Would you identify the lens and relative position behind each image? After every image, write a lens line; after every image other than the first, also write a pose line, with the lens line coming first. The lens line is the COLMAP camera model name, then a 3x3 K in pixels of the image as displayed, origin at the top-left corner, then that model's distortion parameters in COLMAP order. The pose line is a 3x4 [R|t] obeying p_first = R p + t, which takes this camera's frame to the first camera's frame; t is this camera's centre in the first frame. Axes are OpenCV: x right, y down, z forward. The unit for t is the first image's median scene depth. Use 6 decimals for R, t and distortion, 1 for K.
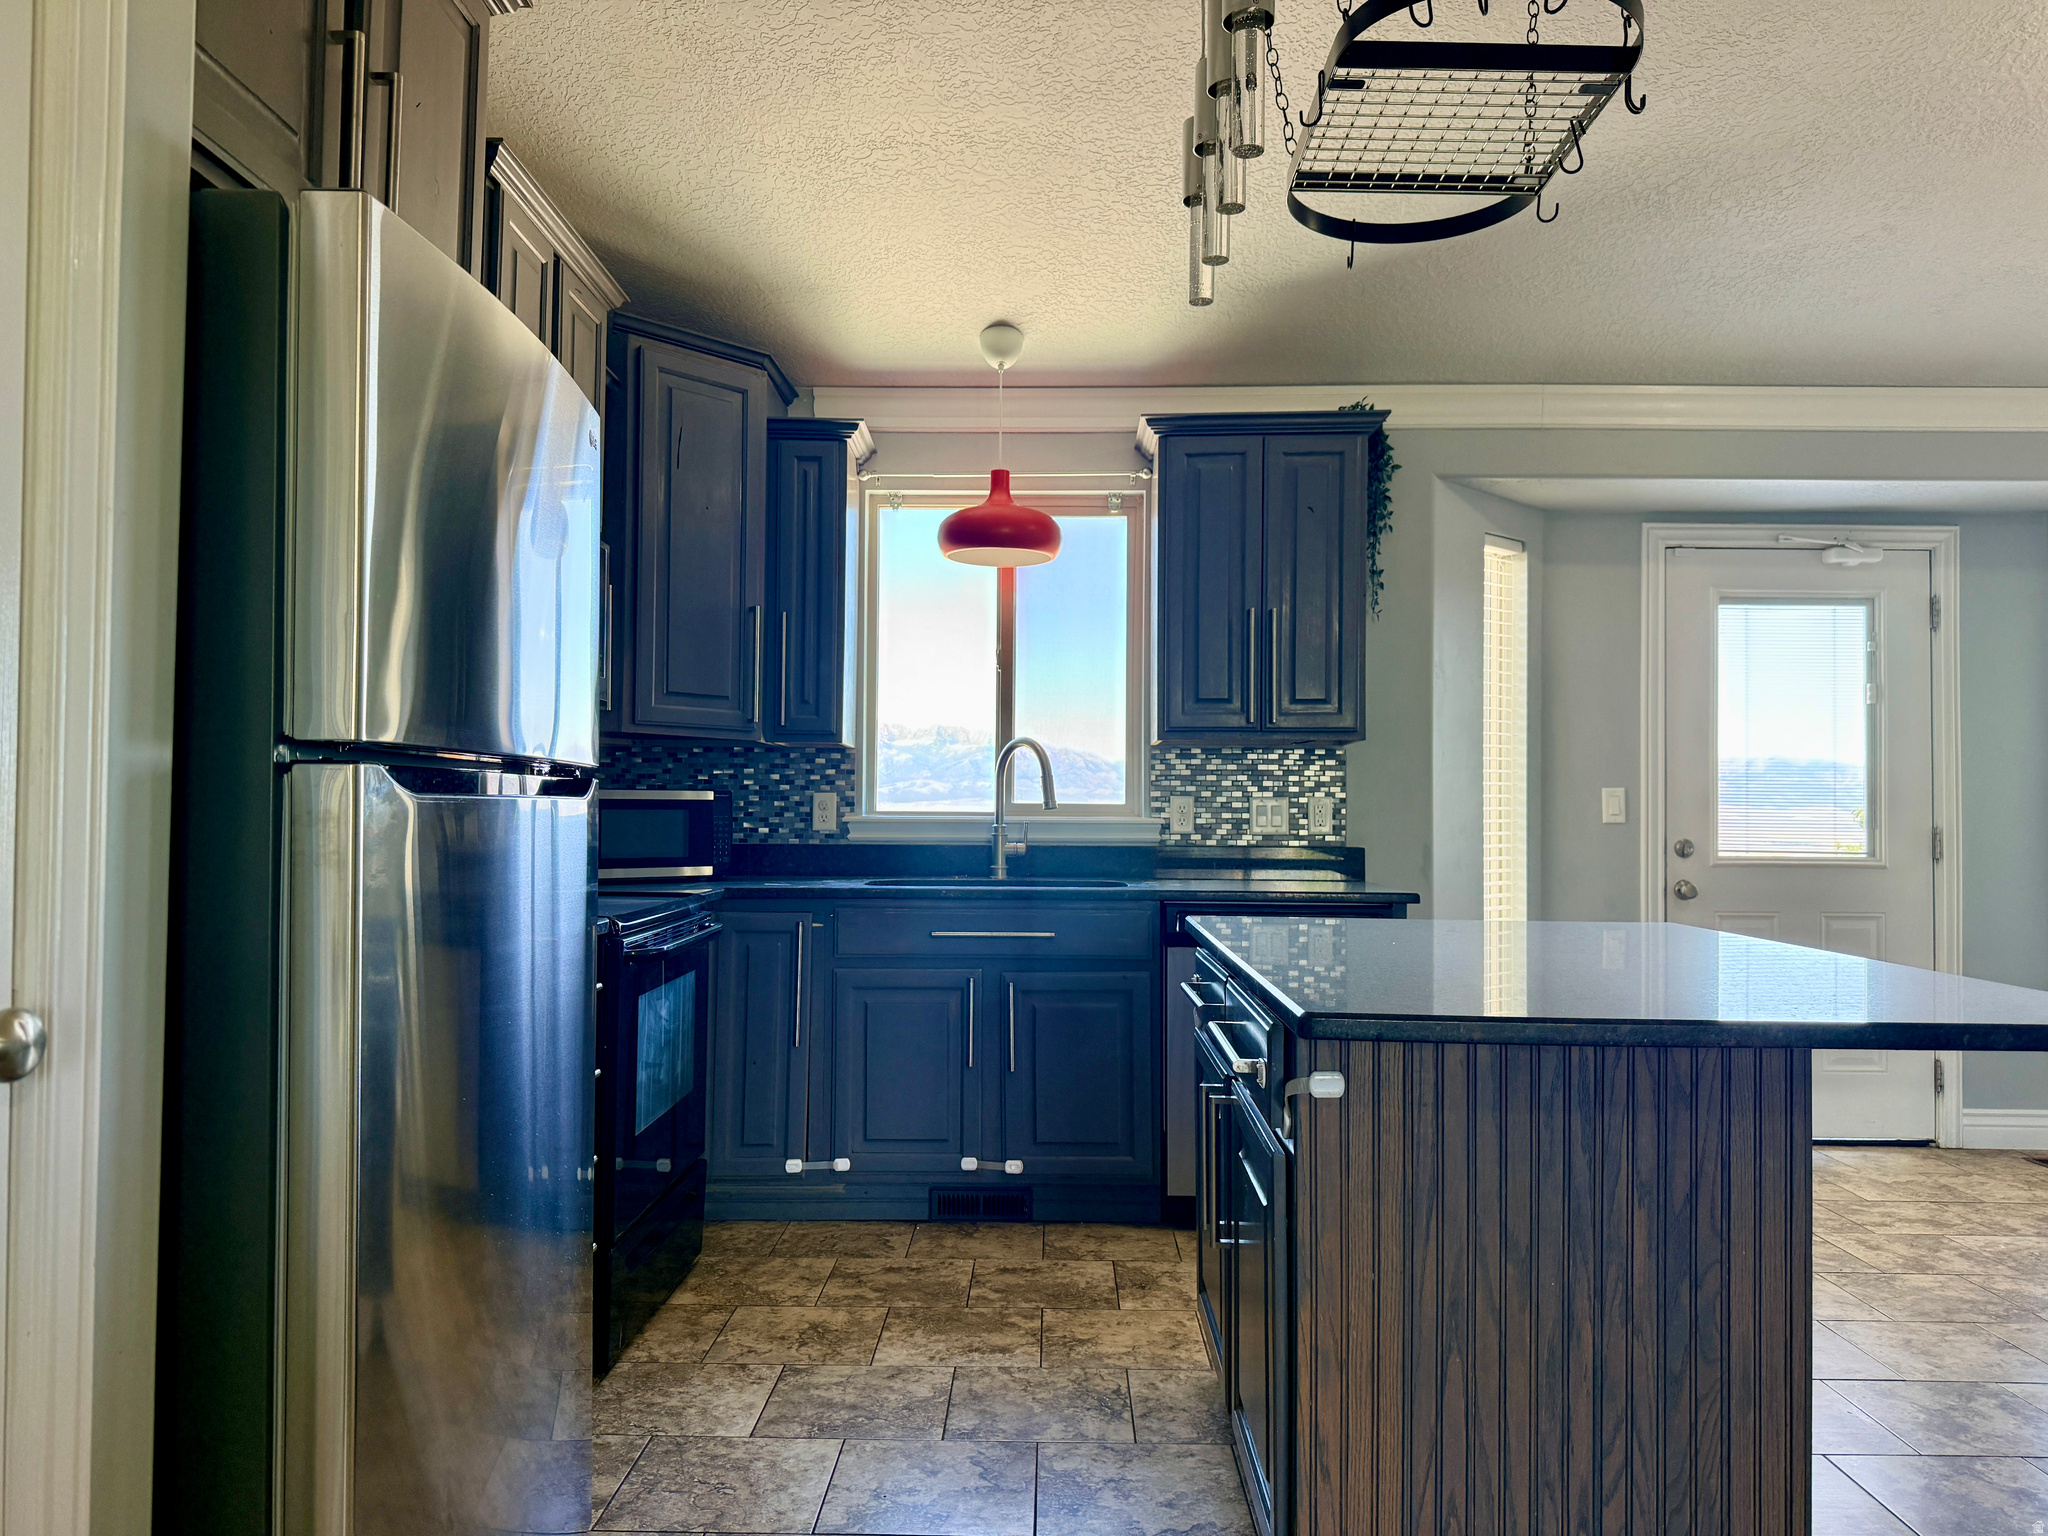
lens RADIAL K [[1467.3, 0, 1007.5], [0, 1467.3, 775.0], [0, 0, 1]] dist [0.039114, -0.038399]
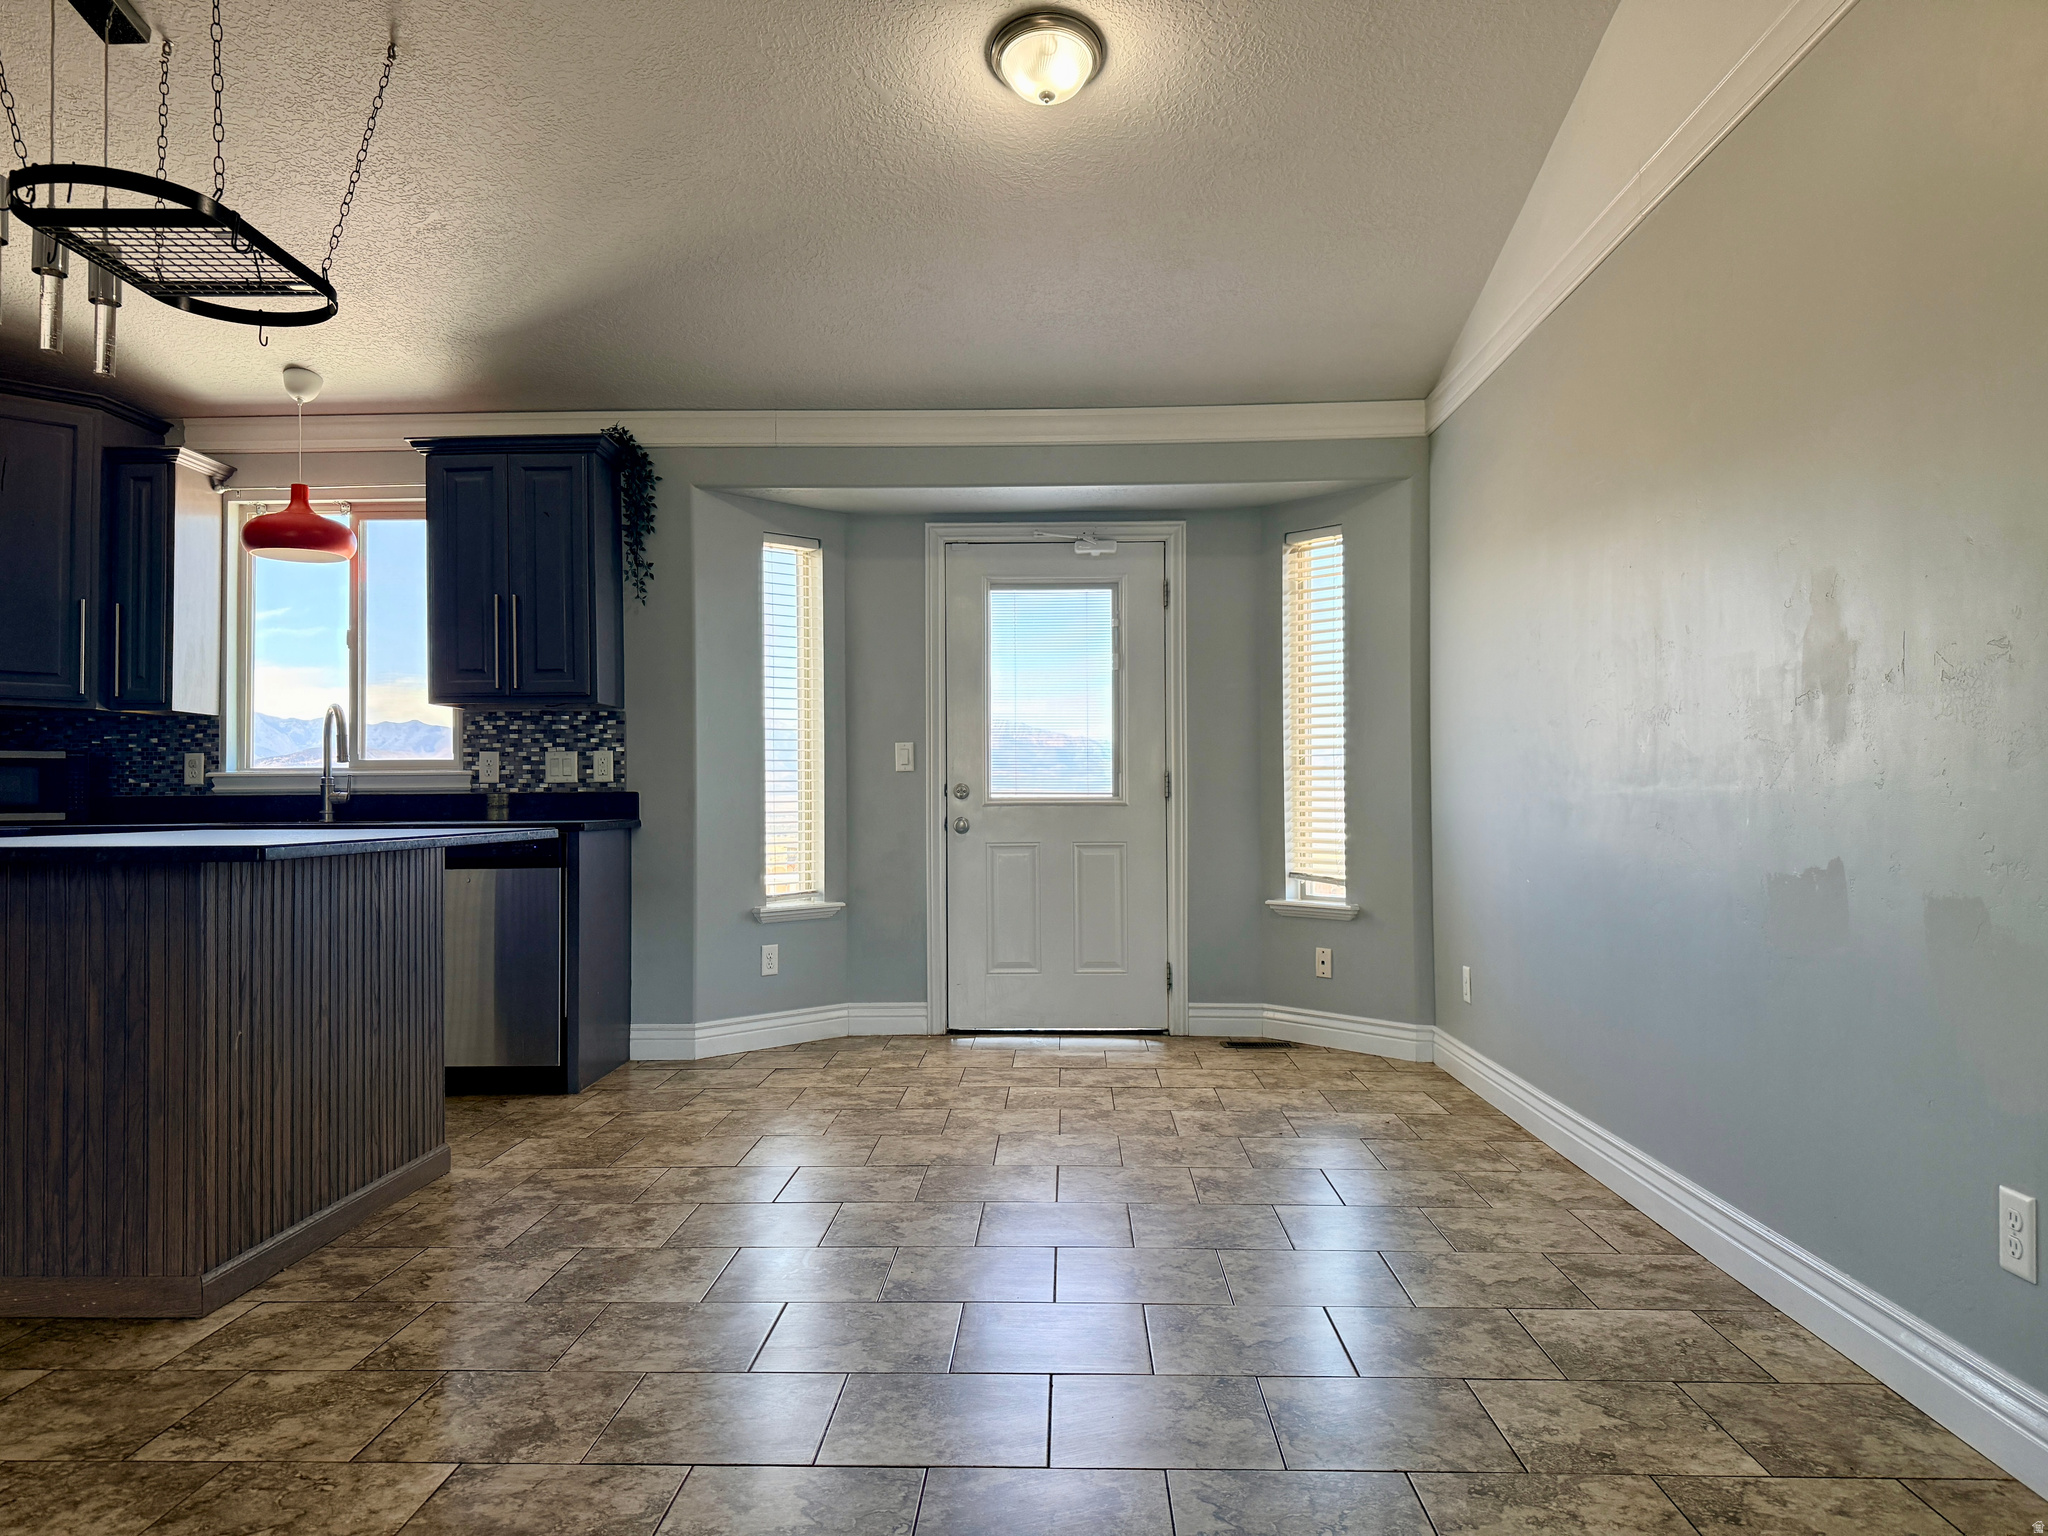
lens RADIAL K [[1467.3, 0, 1036.0], [0, 1467.3, 777.2], [0, 0, 1]] dist [0.039114, -0.038399]
pose [[0.999897, -0.013888, 0.003714, 0.576185], [0.013851, 0.999855, 0.009861, 0.030083], [-0.003851, -0.009809, 0.999944, -0.223861]]
